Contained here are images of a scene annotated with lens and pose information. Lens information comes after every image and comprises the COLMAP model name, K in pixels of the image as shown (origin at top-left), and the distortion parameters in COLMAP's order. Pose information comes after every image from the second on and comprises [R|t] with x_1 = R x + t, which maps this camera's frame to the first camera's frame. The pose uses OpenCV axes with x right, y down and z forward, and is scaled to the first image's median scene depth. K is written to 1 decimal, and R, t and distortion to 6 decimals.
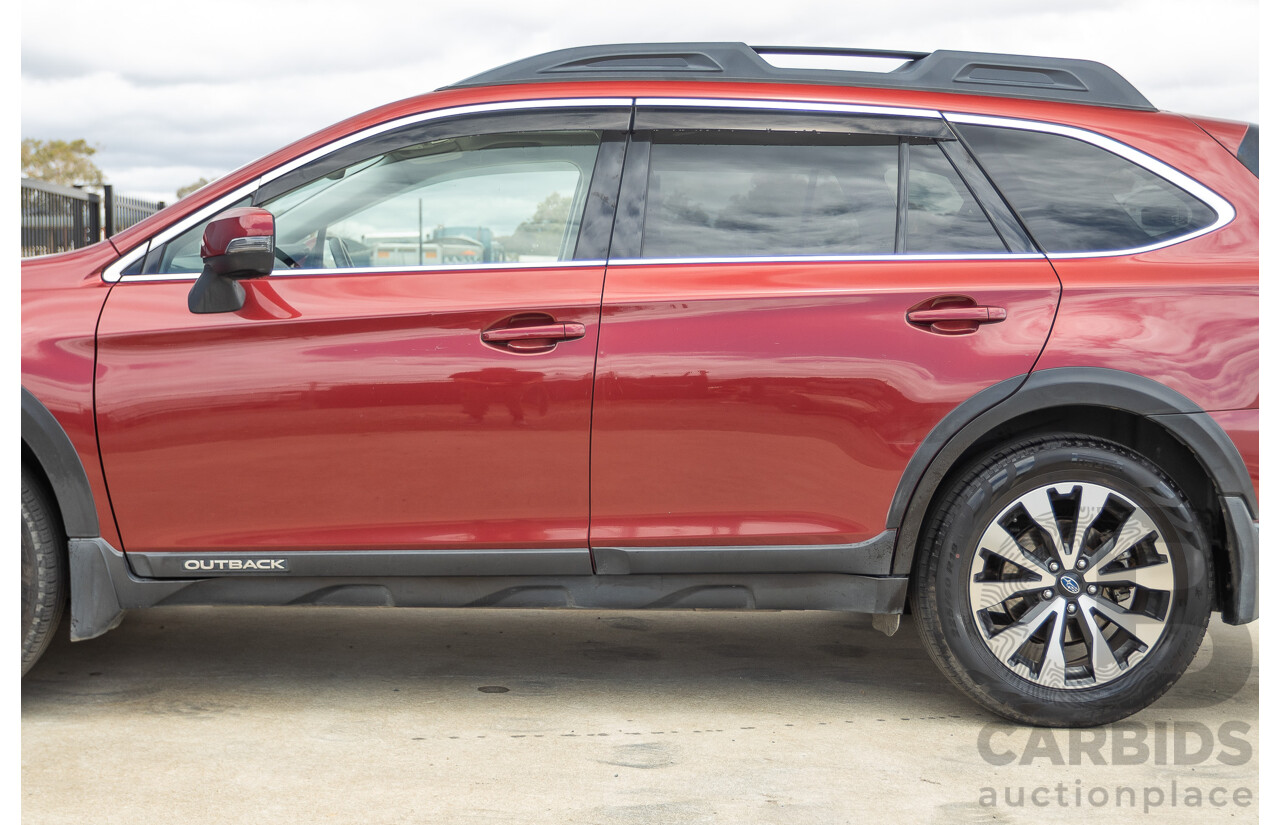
lens RADIAL K [[1995.8, 0, 640.0], [0, 1995.8, 412.5], [0, 0, 1]] dist [-0.024423, 0.057503]
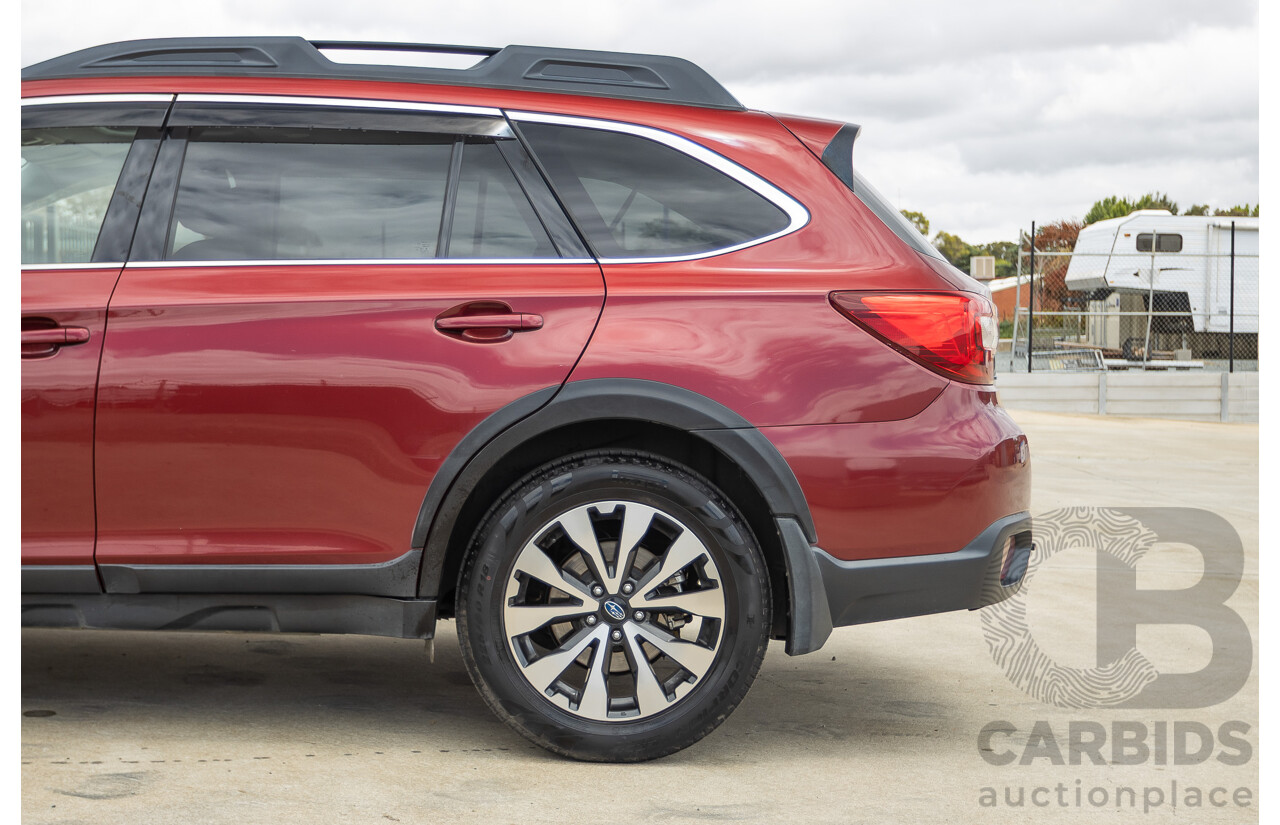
lens RADIAL K [[1995.8, 0, 640.0], [0, 1995.8, 412.5], [0, 0, 1]] dist [-0.024423, 0.057503]
pose [[0.999452, 0.008449, -0.032001, 0.257784], [-0.008949, 0.999840, -0.015519, 0.007688], [0.031865, 0.015797, 0.999367, 0.058910]]
